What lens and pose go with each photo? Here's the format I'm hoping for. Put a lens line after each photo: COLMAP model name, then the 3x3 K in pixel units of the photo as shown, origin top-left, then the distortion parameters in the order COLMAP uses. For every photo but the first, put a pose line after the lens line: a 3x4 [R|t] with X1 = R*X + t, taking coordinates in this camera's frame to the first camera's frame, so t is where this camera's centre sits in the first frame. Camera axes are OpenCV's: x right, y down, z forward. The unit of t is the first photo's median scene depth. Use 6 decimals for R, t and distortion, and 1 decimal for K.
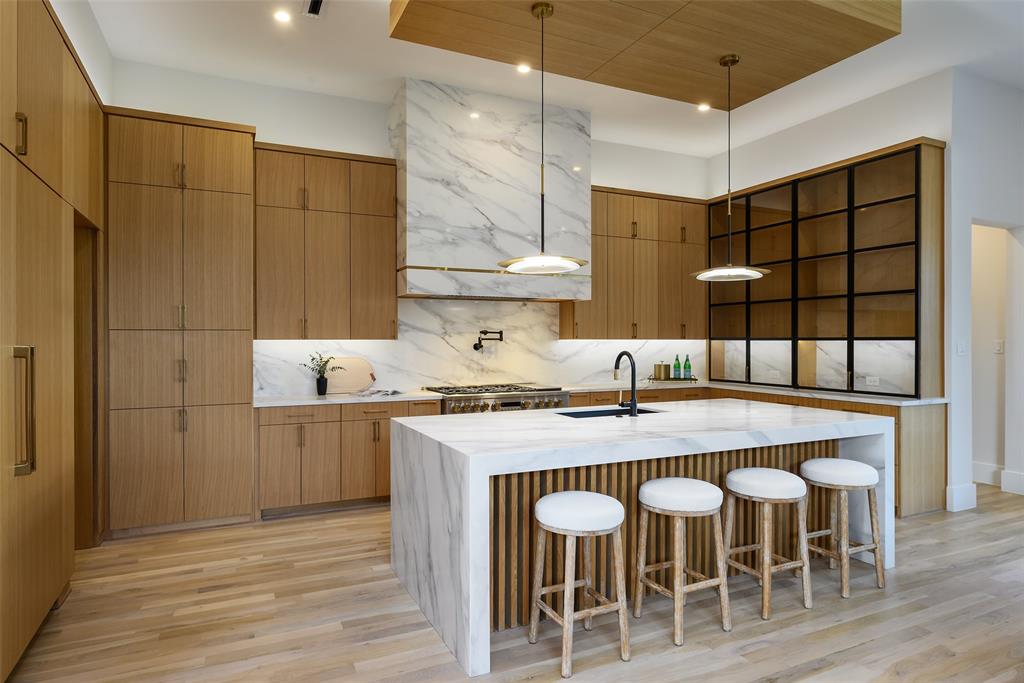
lens RADIAL K [[594.7, 0, 512.0], [0, 594.7, 341.5], [0, 0, 1]] dist [-0.003071, -0.000266]
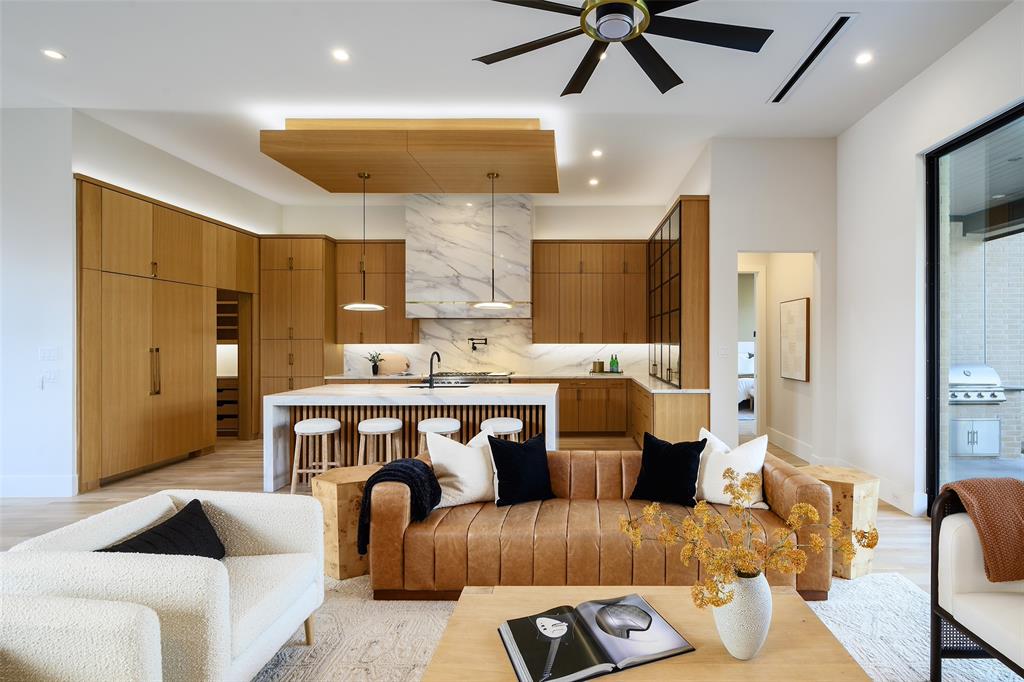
lens RADIAL K [[503.9, 0, 582.2], [0, 503.9, 341.0], [0, 0, 1]] dist [-0.000819, 0.000115]
pose [[0.907339, 0.000250, -0.420399, 0.880173], [-0.001022, 0.999998, -0.001611, -0.009796], [0.420398, 0.001891, 0.907338, -0.121491]]
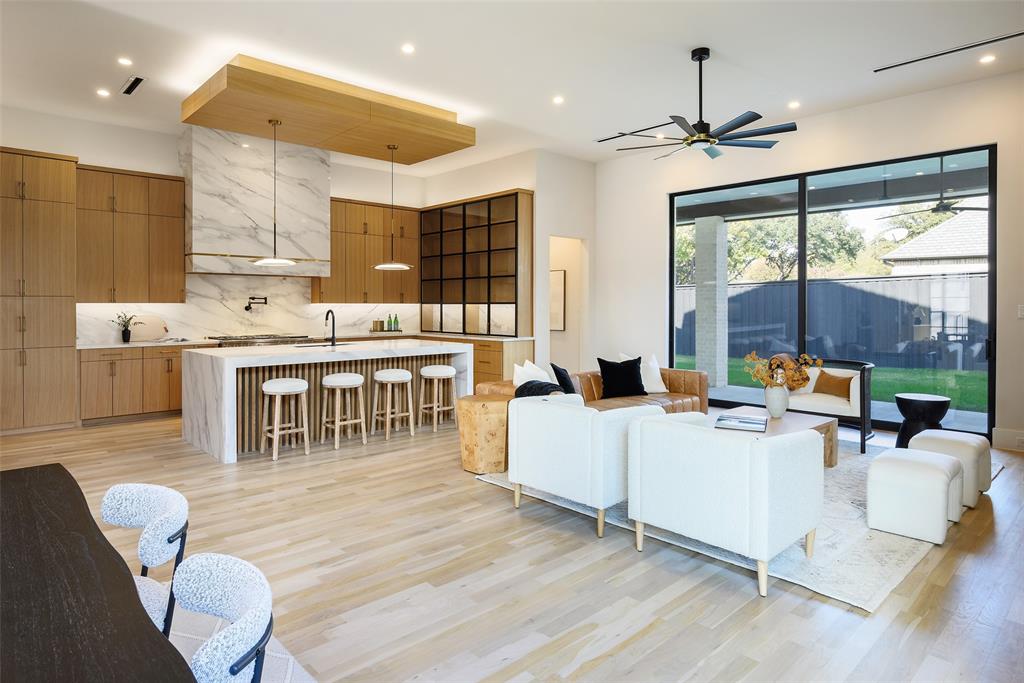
lens RADIAL K [[595.2, 0, 498.3], [0, 595.2, 307.7], [0, 0, 1]] dist [-0.000604, -0.000713]
pose [[0.955724, 0.000306, 0.294265, 0.107745], [-0.001107, 0.999996, 0.002556, 0.003453], [-0.294263, -0.002769, 0.955721, -0.602893]]
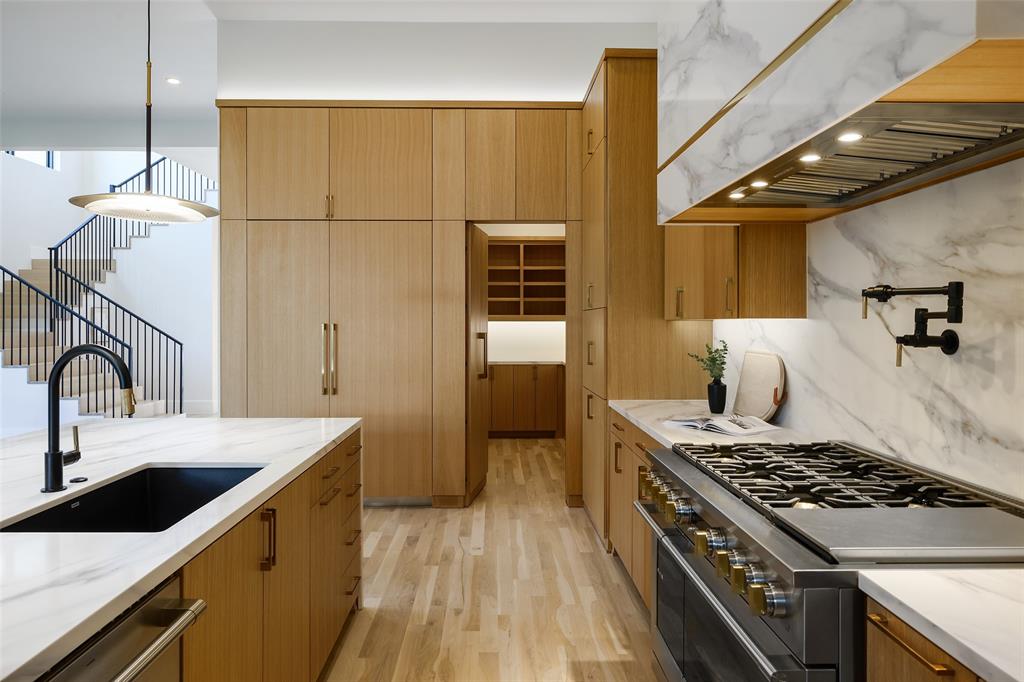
lens RADIAL K [[665.2, 0, 504.7], [0, 665.2, 322.1], [0, 0, 1]] dist [0.002125, -0.000322]
pose [[-0.413547, 0.002353, -0.910480, 0.365022], [-0.001055, 0.999995, 0.003064, -0.001815], [0.910482, 0.002227, -0.413543, 1.067924]]
